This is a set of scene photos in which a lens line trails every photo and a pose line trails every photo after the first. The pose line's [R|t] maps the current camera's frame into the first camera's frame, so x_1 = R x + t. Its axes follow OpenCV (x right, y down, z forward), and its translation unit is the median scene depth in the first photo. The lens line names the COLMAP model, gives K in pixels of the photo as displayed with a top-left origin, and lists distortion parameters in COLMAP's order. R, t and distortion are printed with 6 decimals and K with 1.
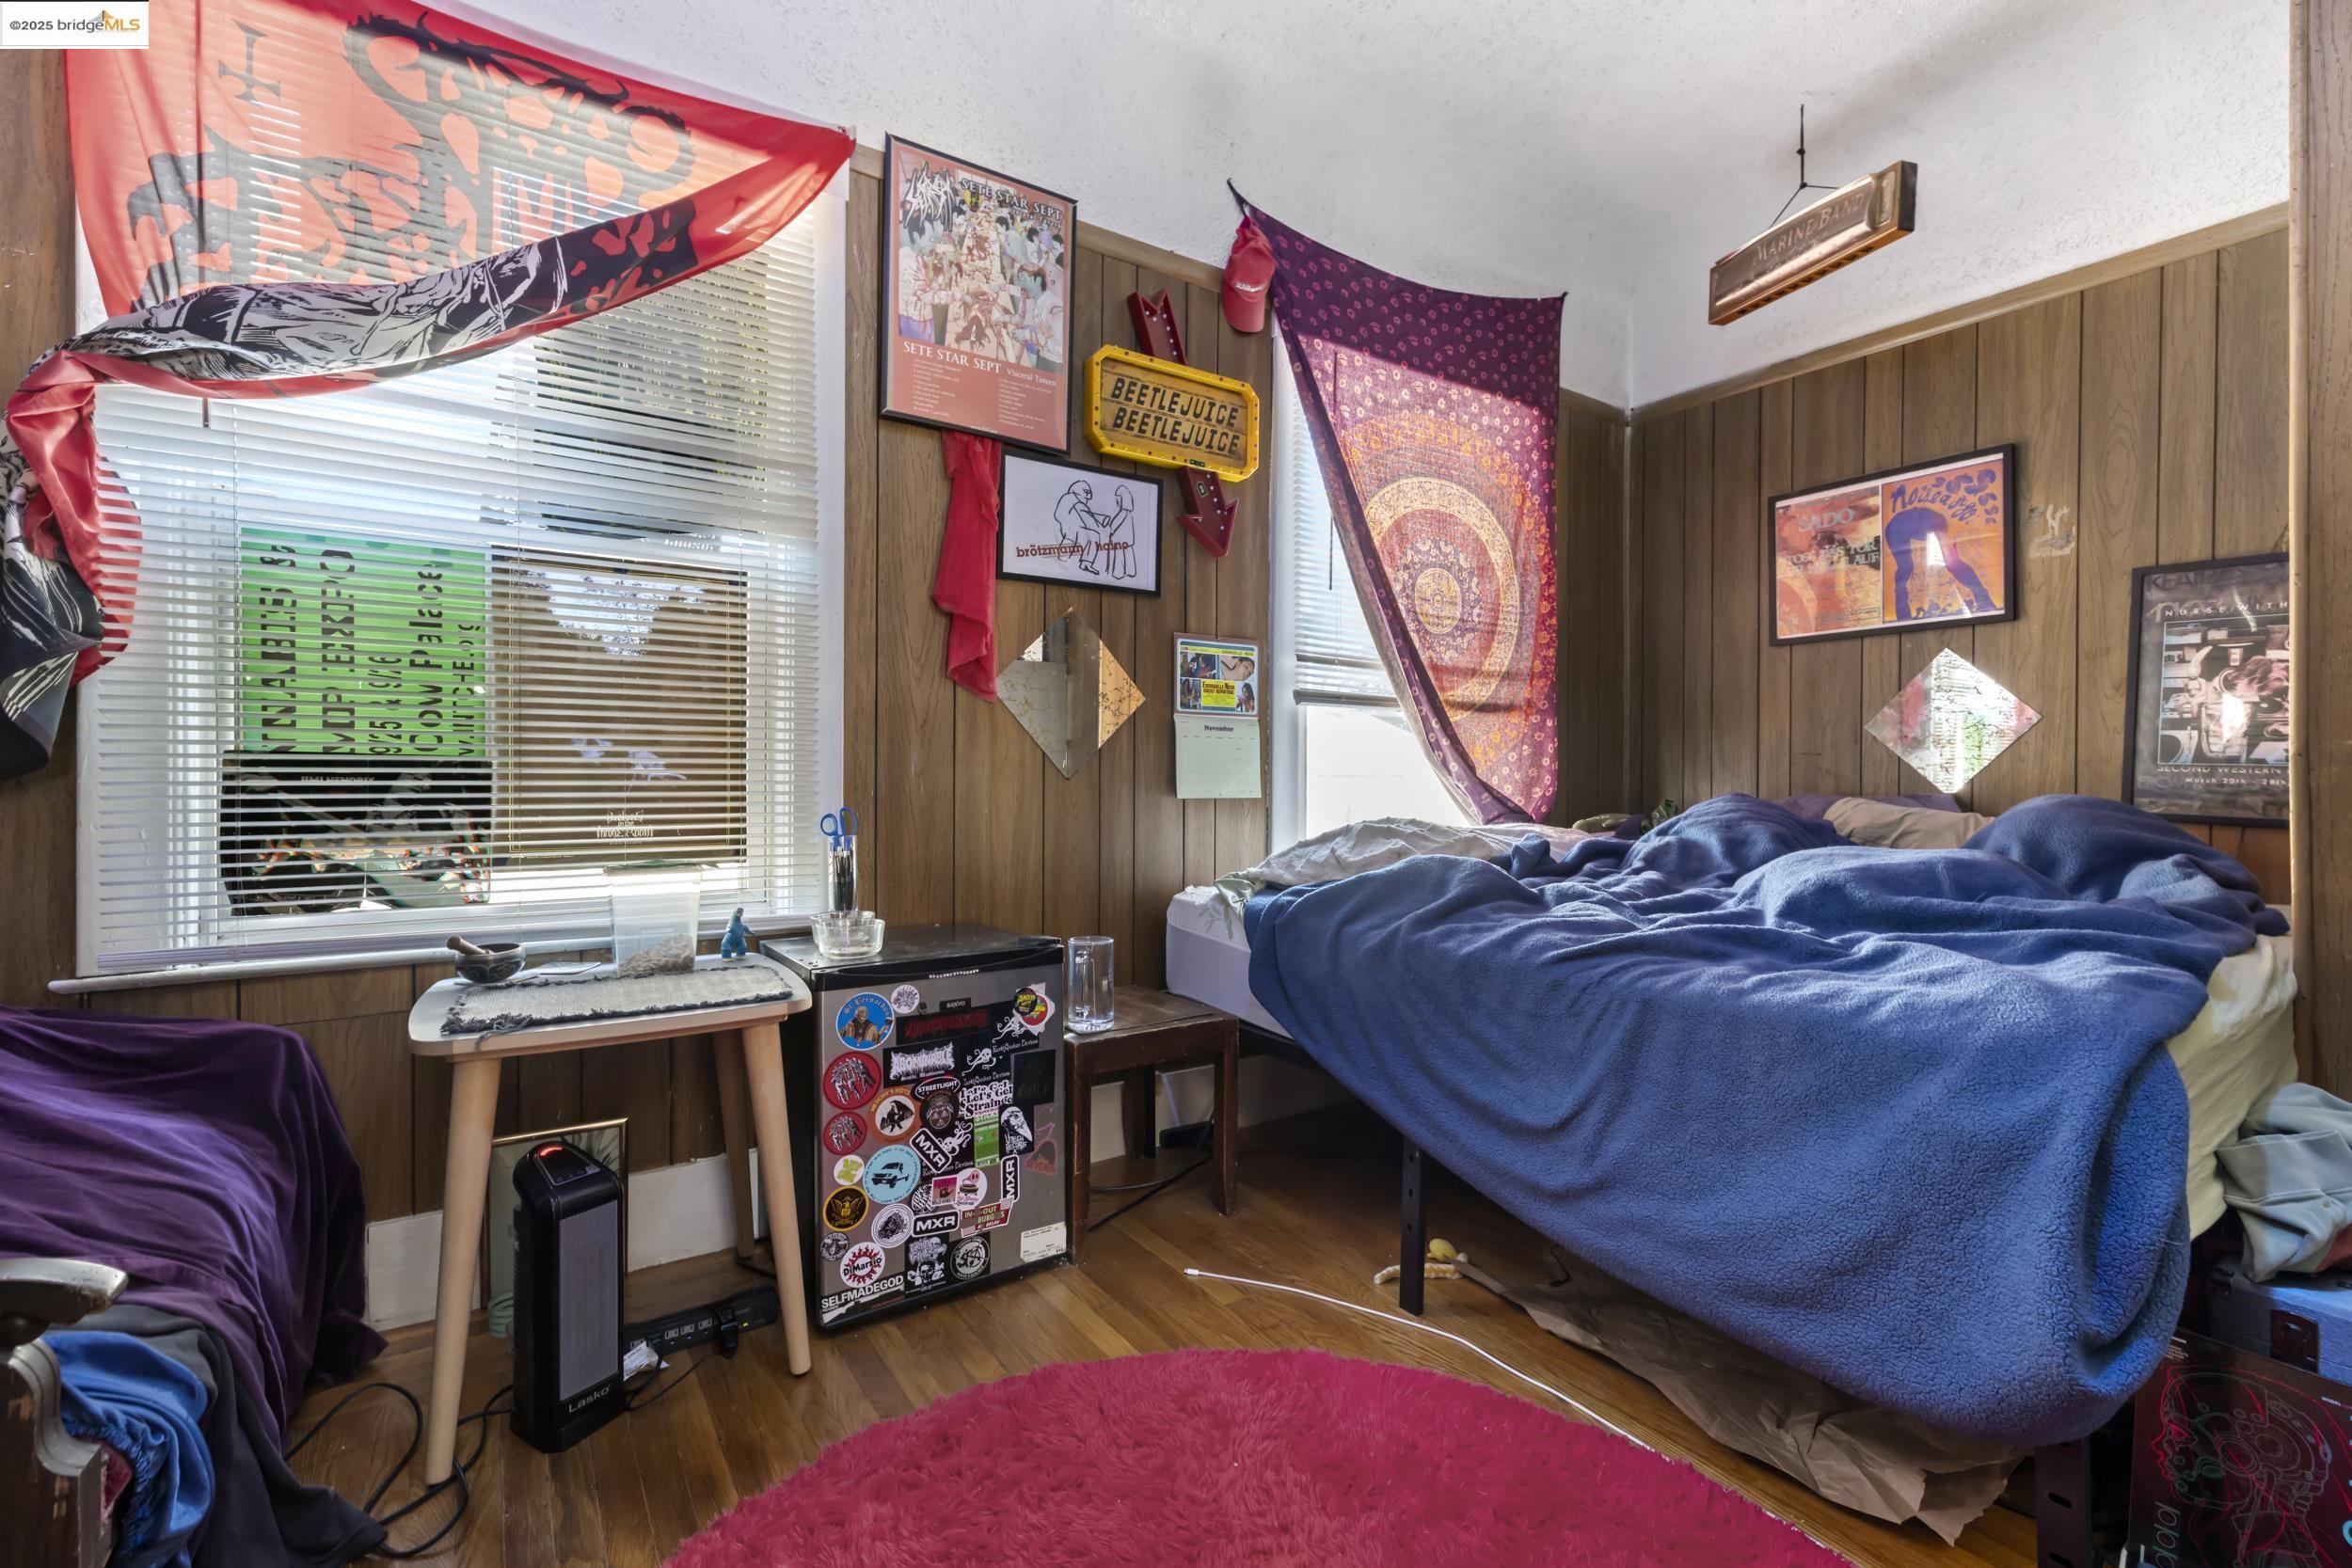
lens RADIAL K [[1029.7, 0, 1154.7], [0, 1029.7, 776.4], [0, 0, 1]] dist [0.001282, -0.000038]
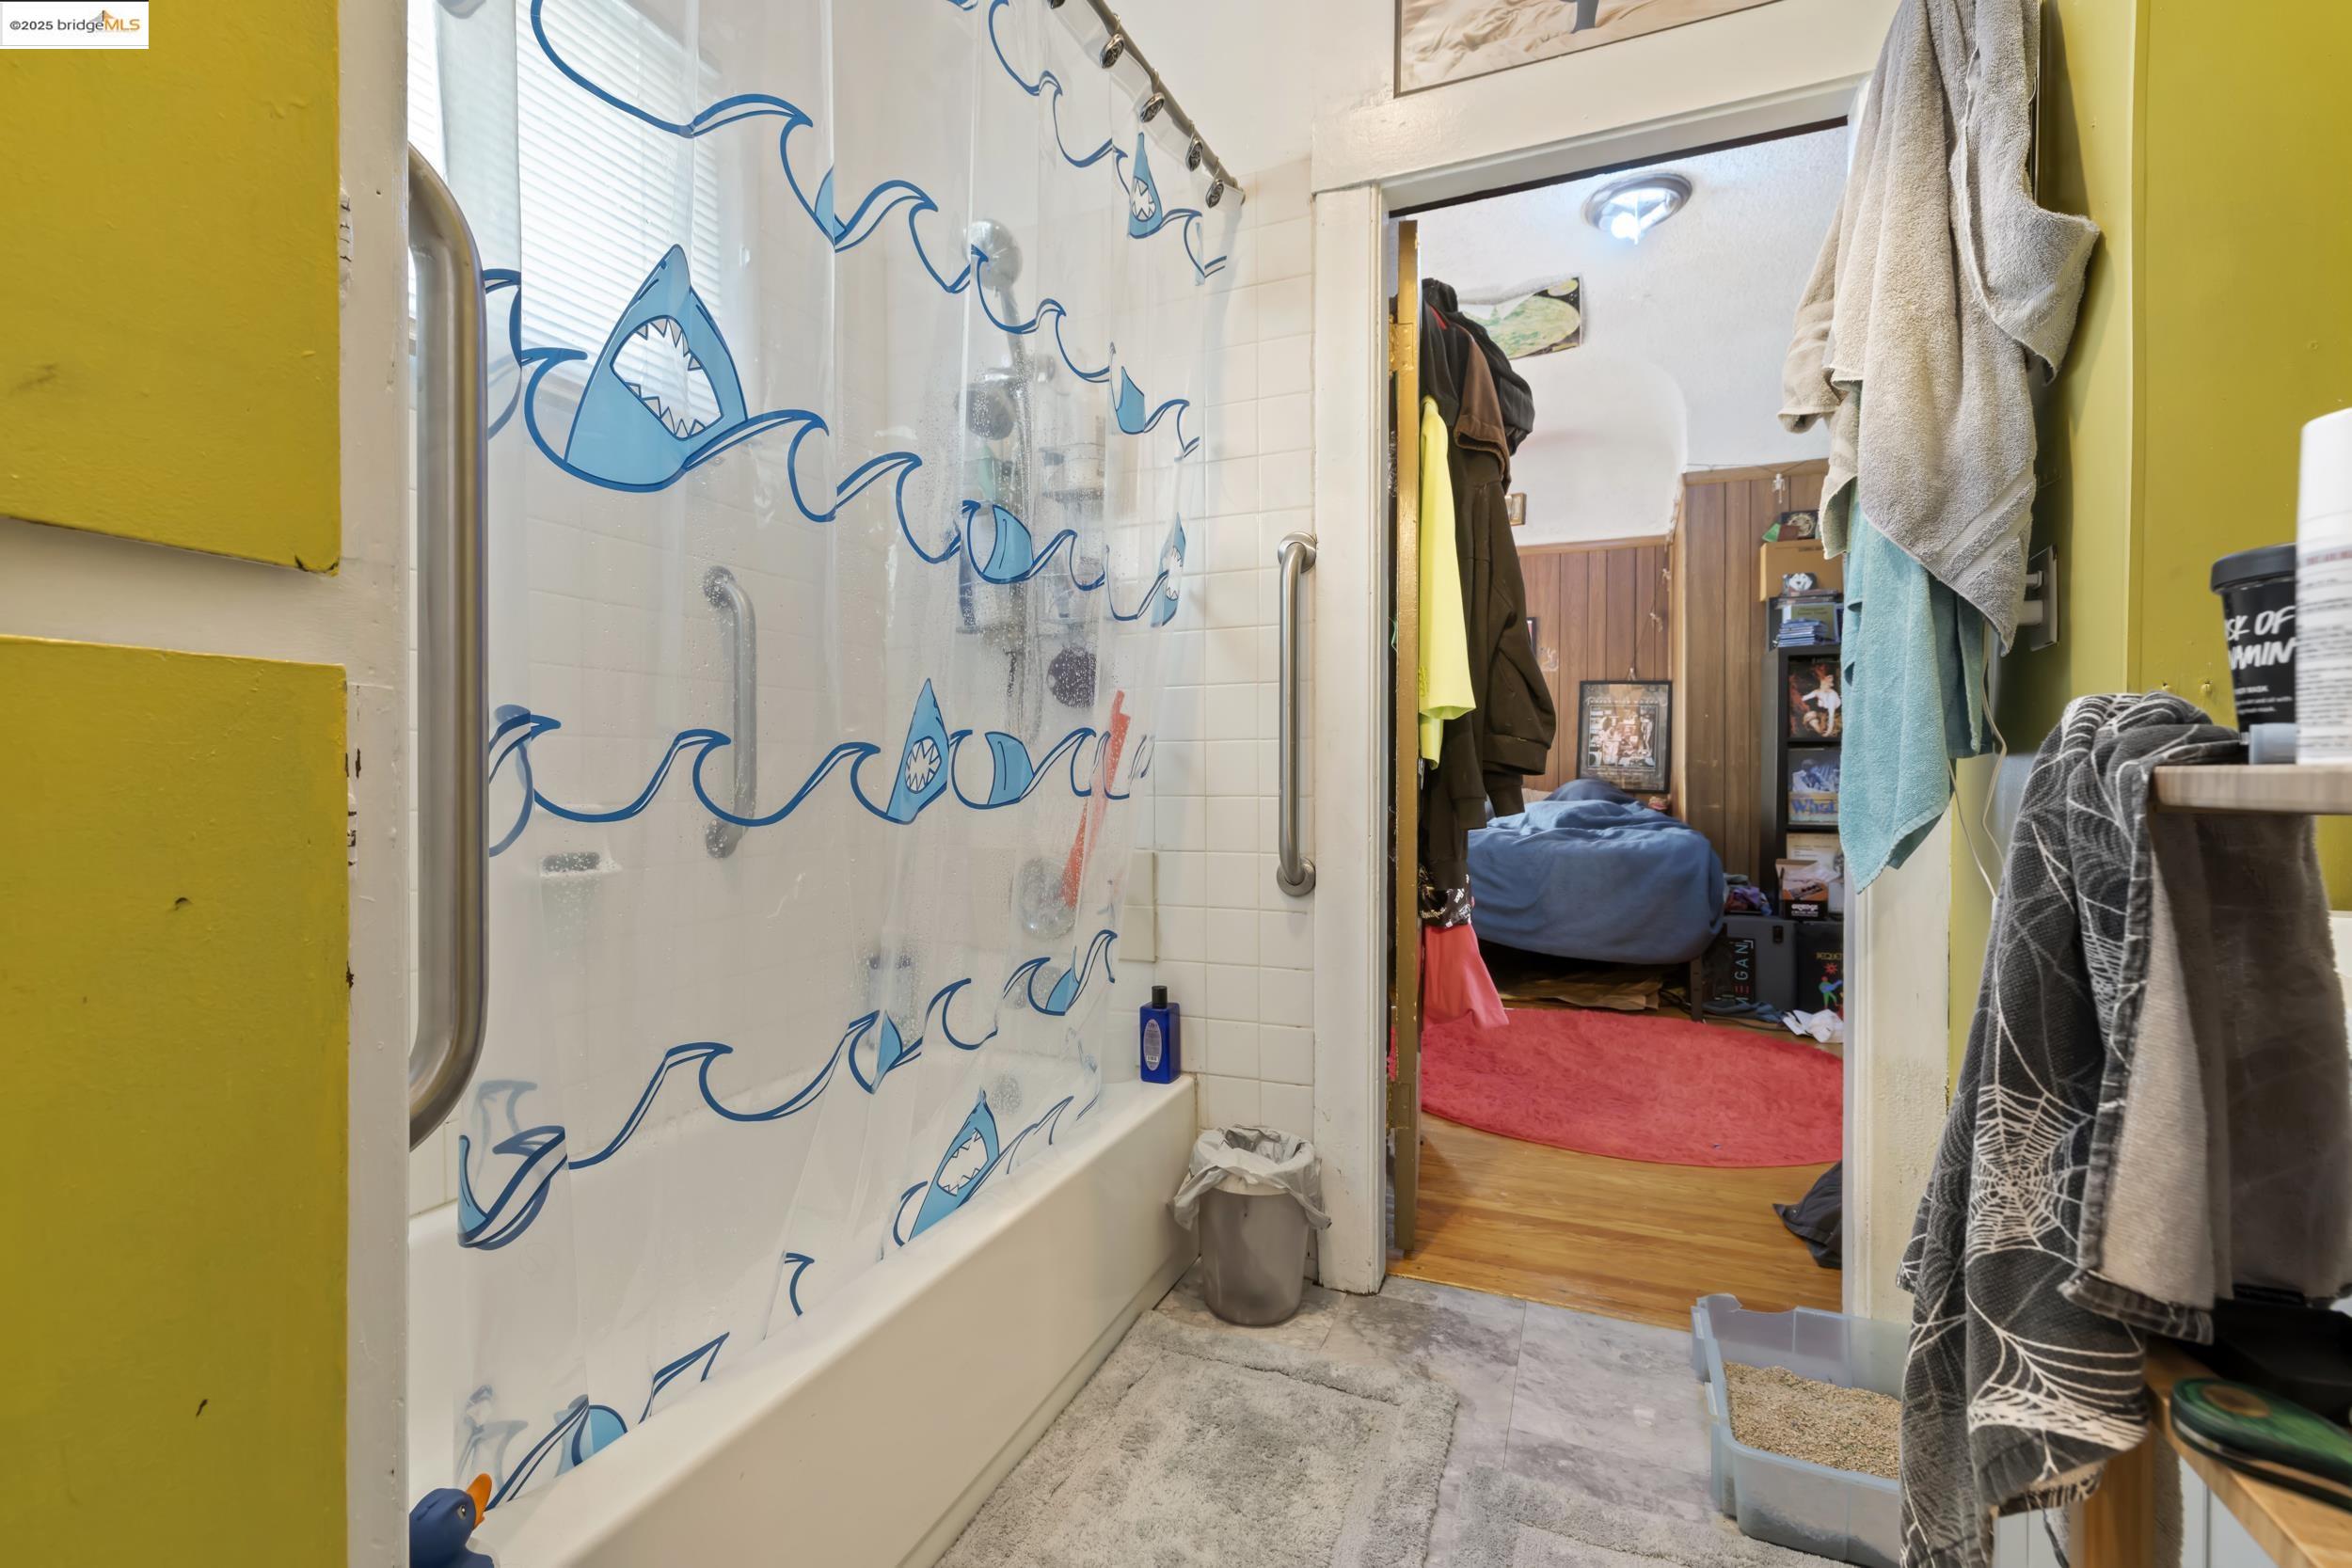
lens RADIAL K [[1029.7, 0, 1154.7], [0, 1029.7, 776.4], [0, 0, 1]] dist [0.001282, -0.000038]
pose [[0.836854, -0.005614, 0.547397, -1.147988], [0.001760, 0.999970, 0.007565, -0.008868], [-0.547423, -0.005367, 0.836839, -0.418957]]
